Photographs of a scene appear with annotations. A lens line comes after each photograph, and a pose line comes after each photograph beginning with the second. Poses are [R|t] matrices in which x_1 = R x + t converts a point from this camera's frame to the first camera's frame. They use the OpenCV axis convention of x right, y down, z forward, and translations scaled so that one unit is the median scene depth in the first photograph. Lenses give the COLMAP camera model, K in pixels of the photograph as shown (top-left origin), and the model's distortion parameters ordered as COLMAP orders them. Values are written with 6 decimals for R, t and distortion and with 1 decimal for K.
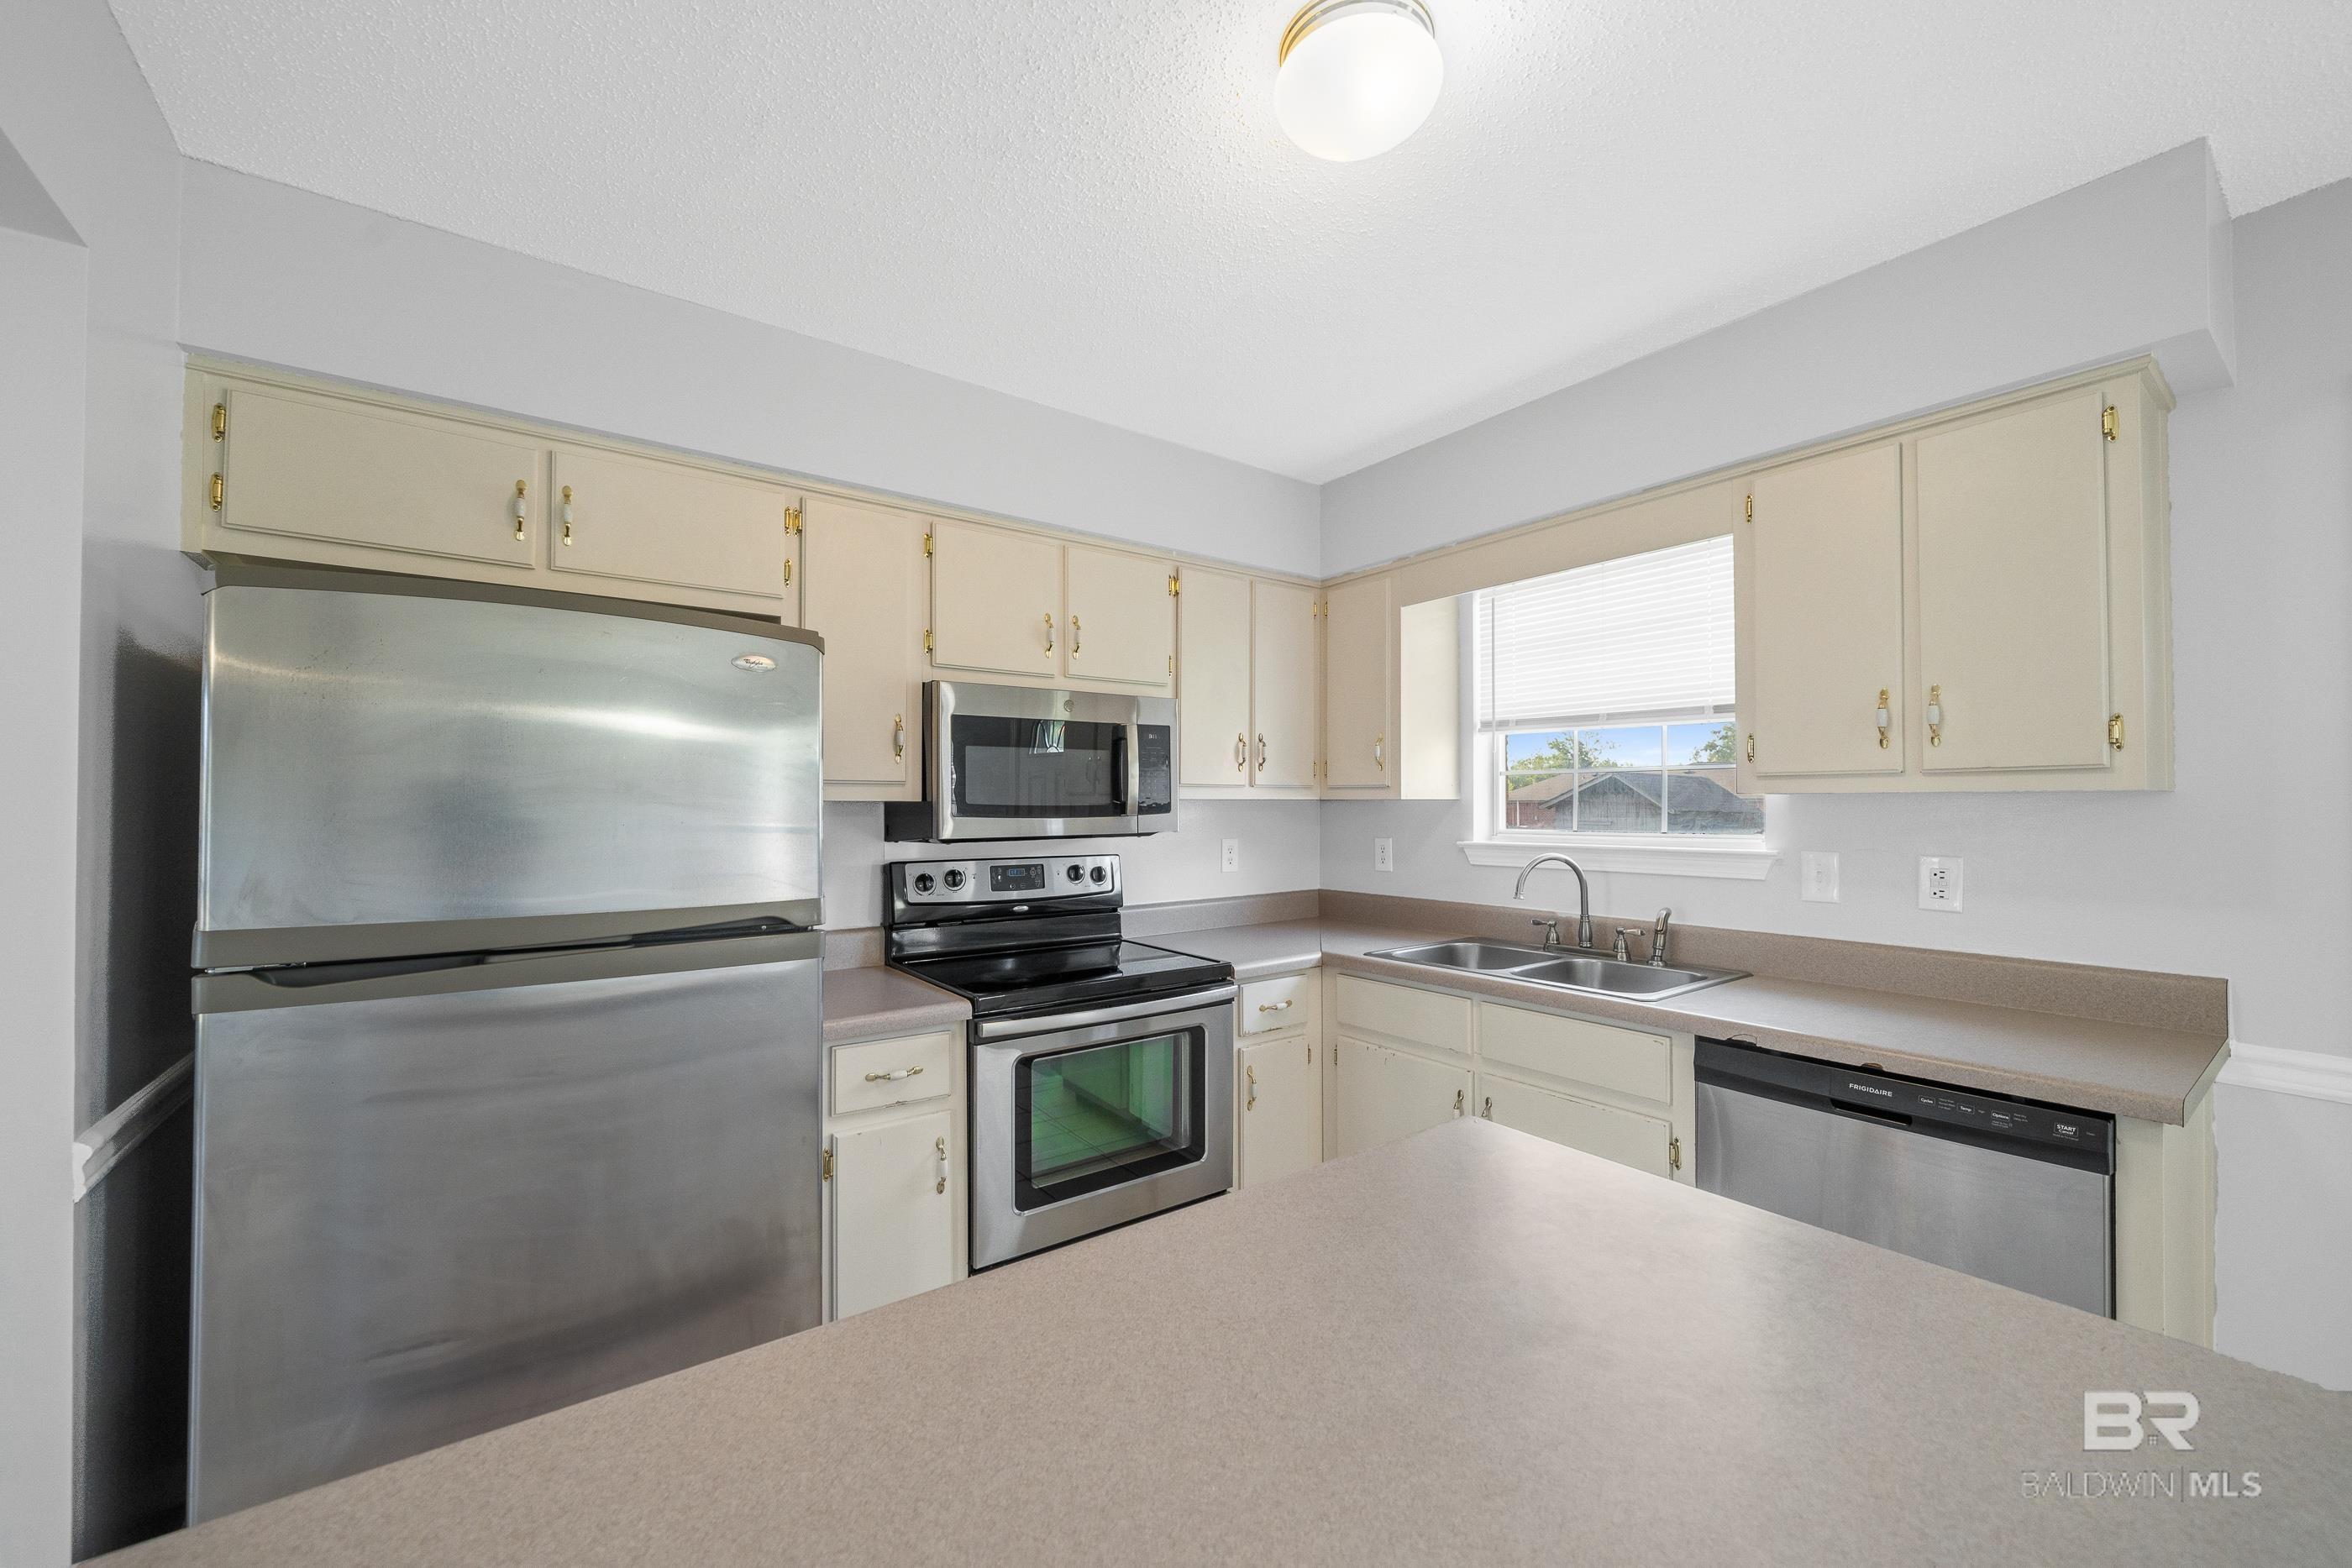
lens RADIAL K [[913.5, 0, 1160.9], [0, 913.5, 795.6], [0, 0, 1]] dist [0.000642, -0.000300]
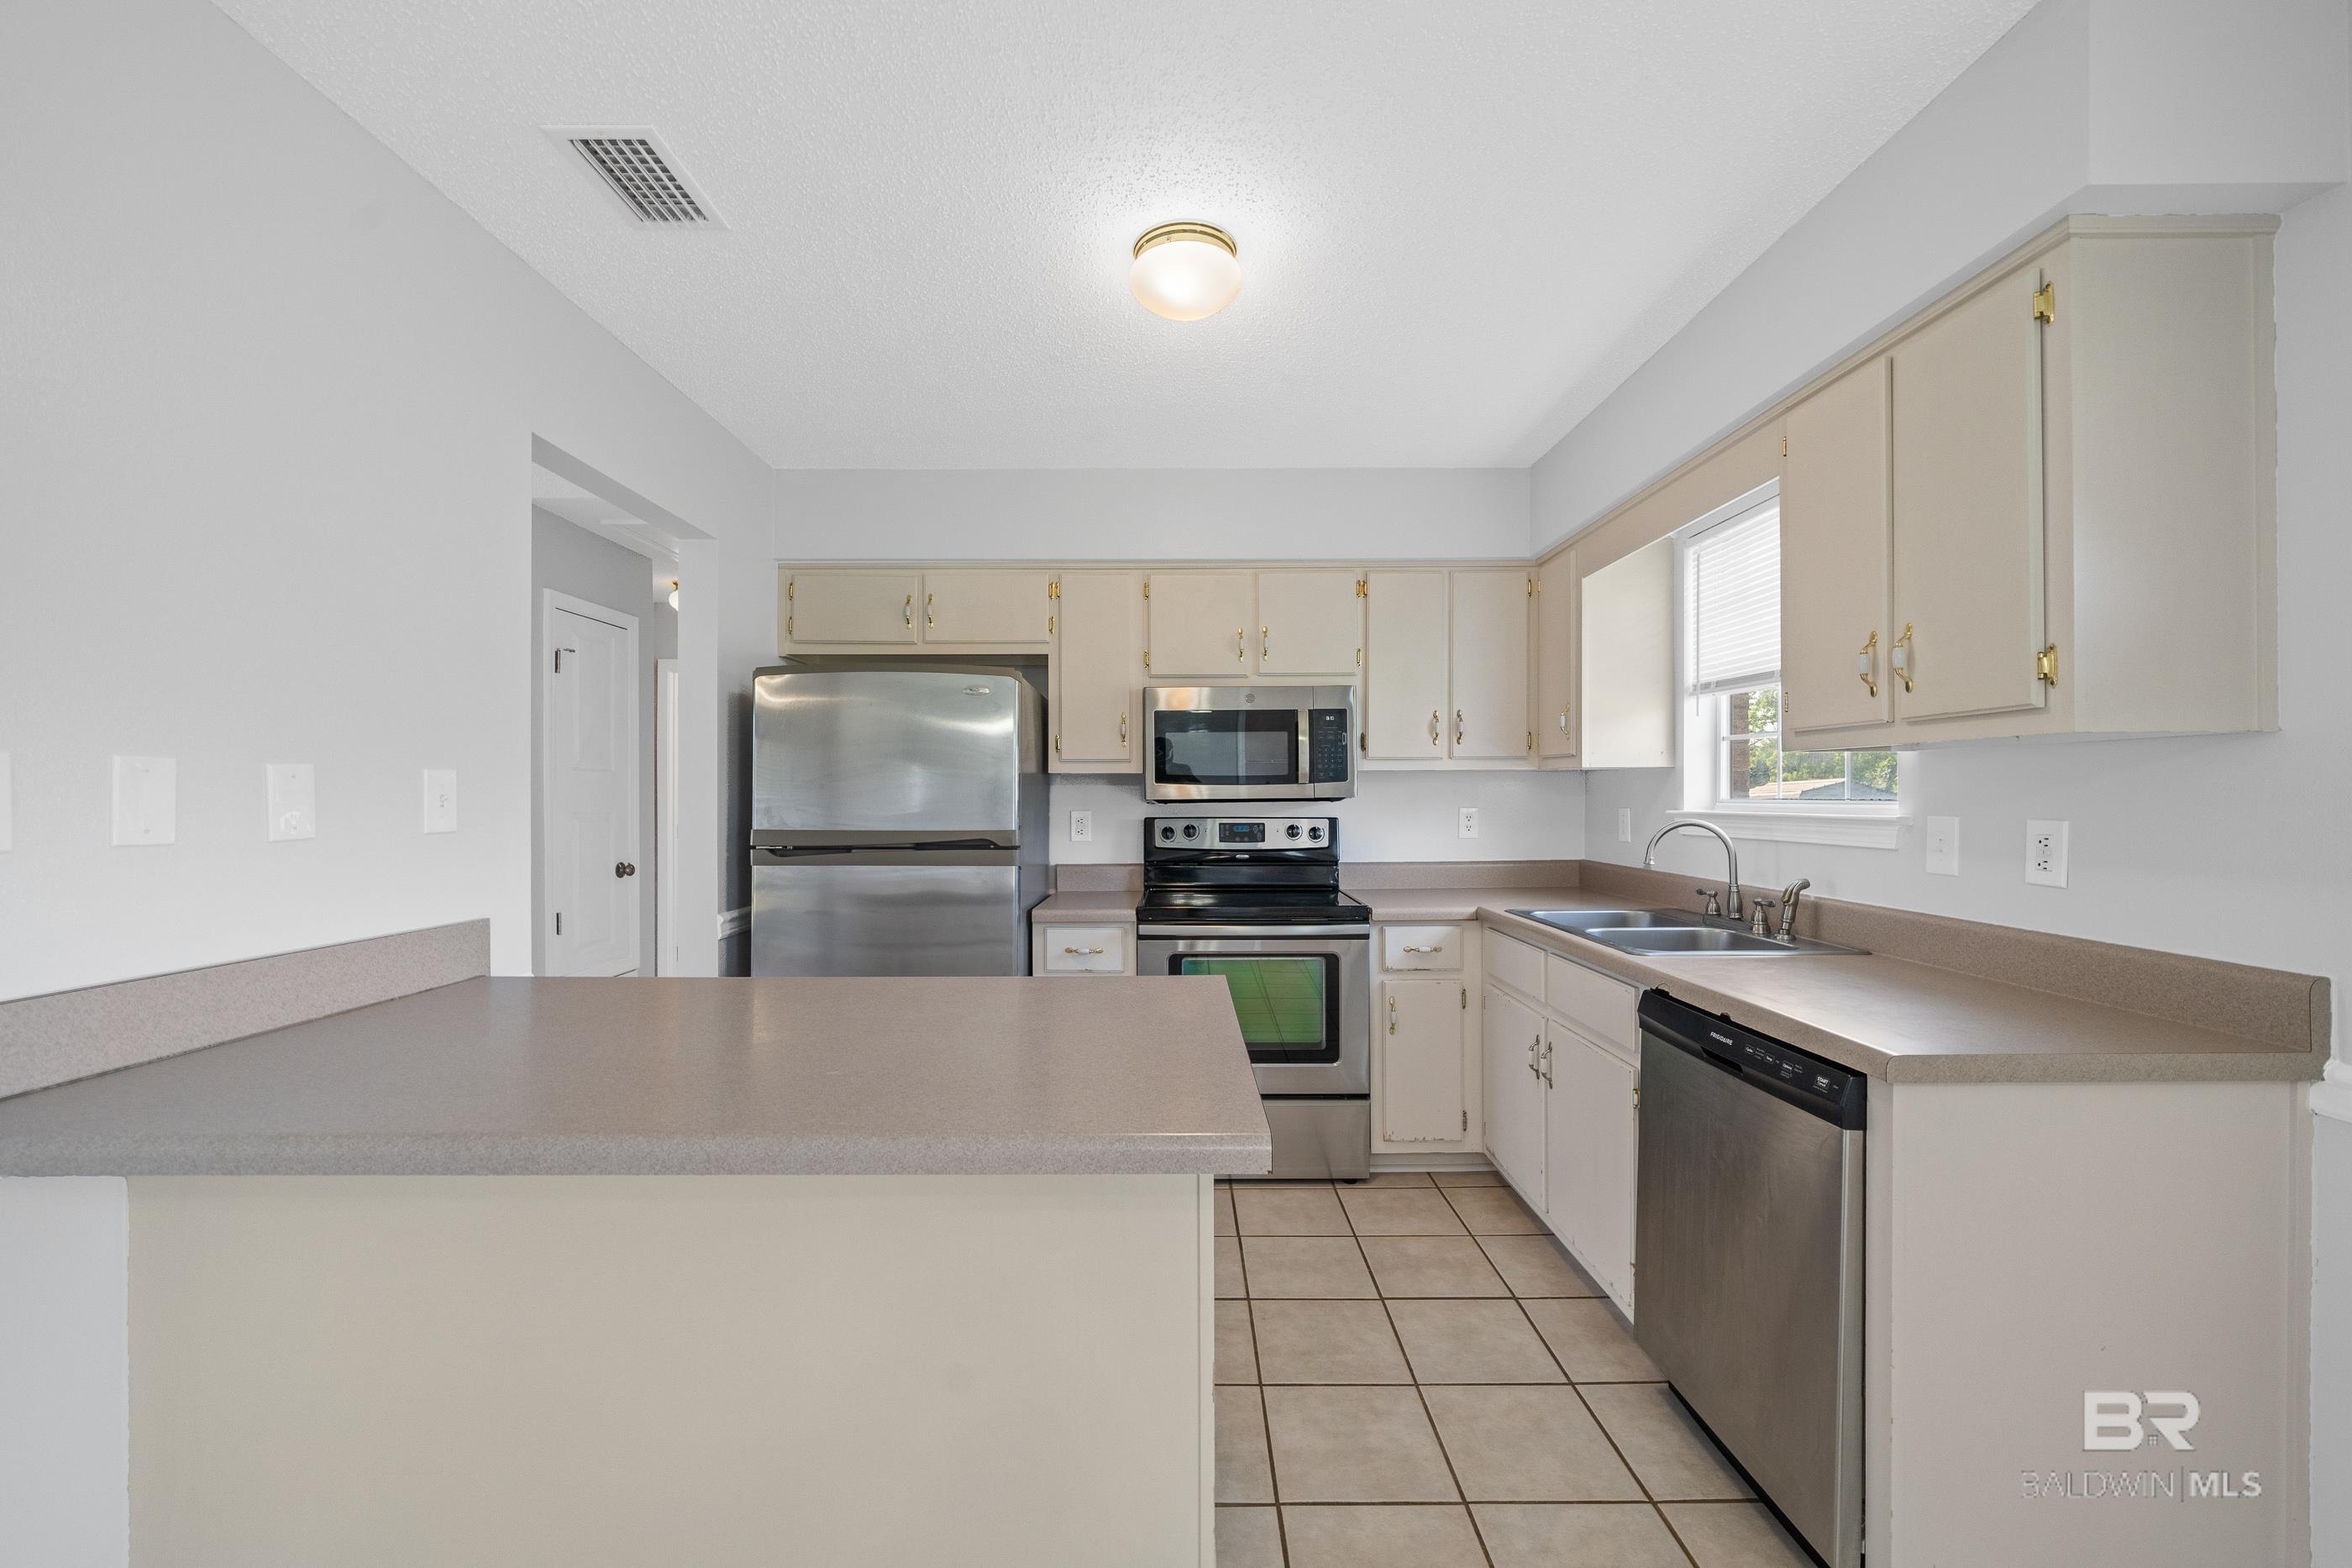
lens RADIAL K [[913.5, 0, 1166.8], [0, 913.5, 794.6], [0, 0, 1]] dist [0.000642, -0.000300]
pose [[0.809173, 0.000001, -0.587571, 0.553395], [0.008118, 0.999905, 0.011182, 0.021886], [0.587515, -0.013818, 0.809096, -0.114796]]
